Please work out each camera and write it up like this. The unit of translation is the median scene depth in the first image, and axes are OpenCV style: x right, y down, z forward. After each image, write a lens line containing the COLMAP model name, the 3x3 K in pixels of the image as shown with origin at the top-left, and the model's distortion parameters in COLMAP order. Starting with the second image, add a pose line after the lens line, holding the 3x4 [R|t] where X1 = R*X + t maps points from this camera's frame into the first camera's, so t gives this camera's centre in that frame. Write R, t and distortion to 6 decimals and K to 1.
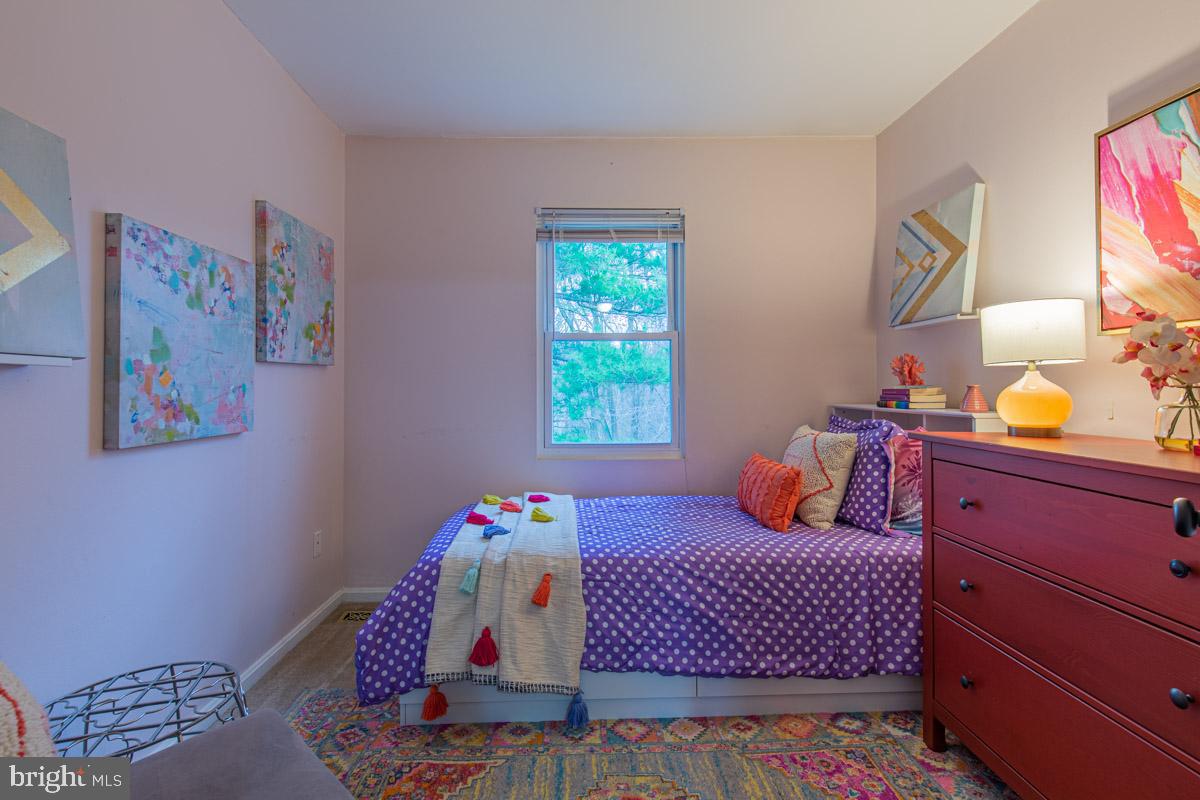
lens RADIAL K [[584.5, 0, 600.8], [0, 584.5, 379.7], [0, 0, 1]] dist [0.000796, 0.000147]
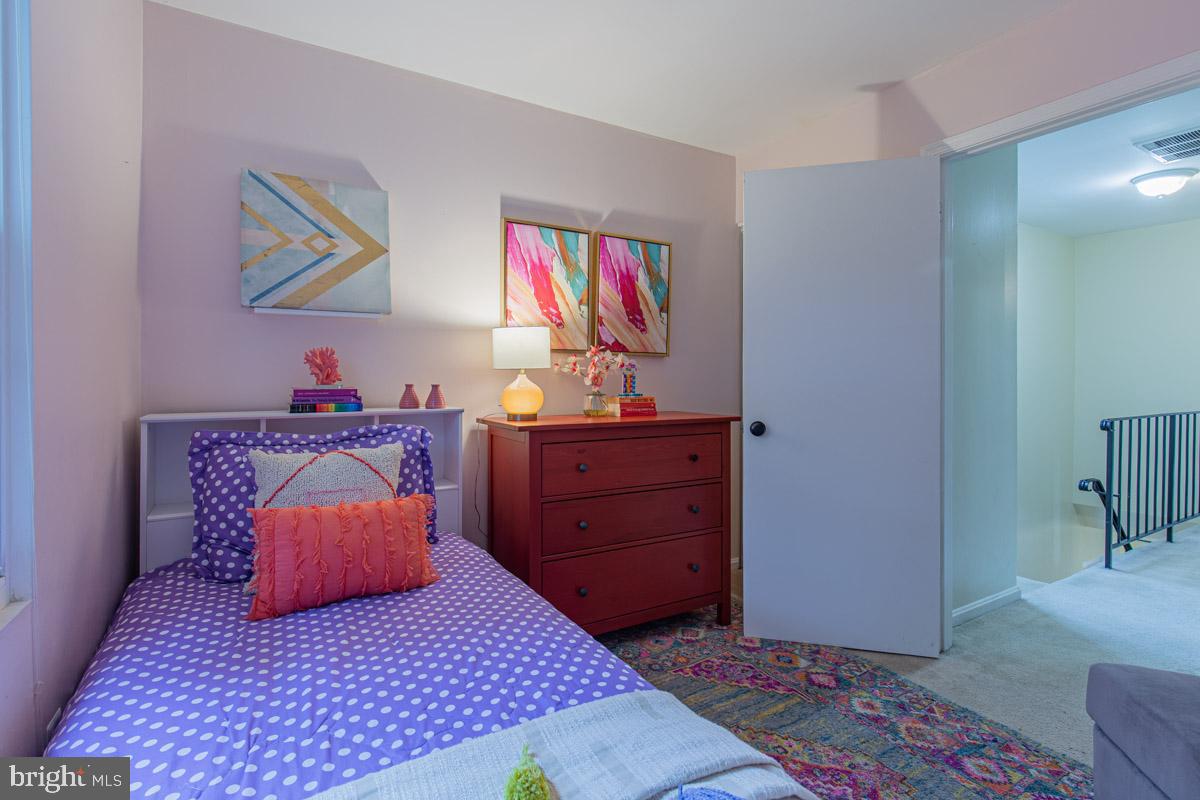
lens RADIAL K [[584.5, 0, 600.8], [0, 584.5, 379.7], [0, 0, 1]] dist [0.000796, 0.000147]
pose [[-0.476005, 0.001586, 0.879441, -0.536794], [-0.012469, 0.999886, -0.008552, 0.006859], [-0.879354, -0.015037, -0.475931, 1.338068]]
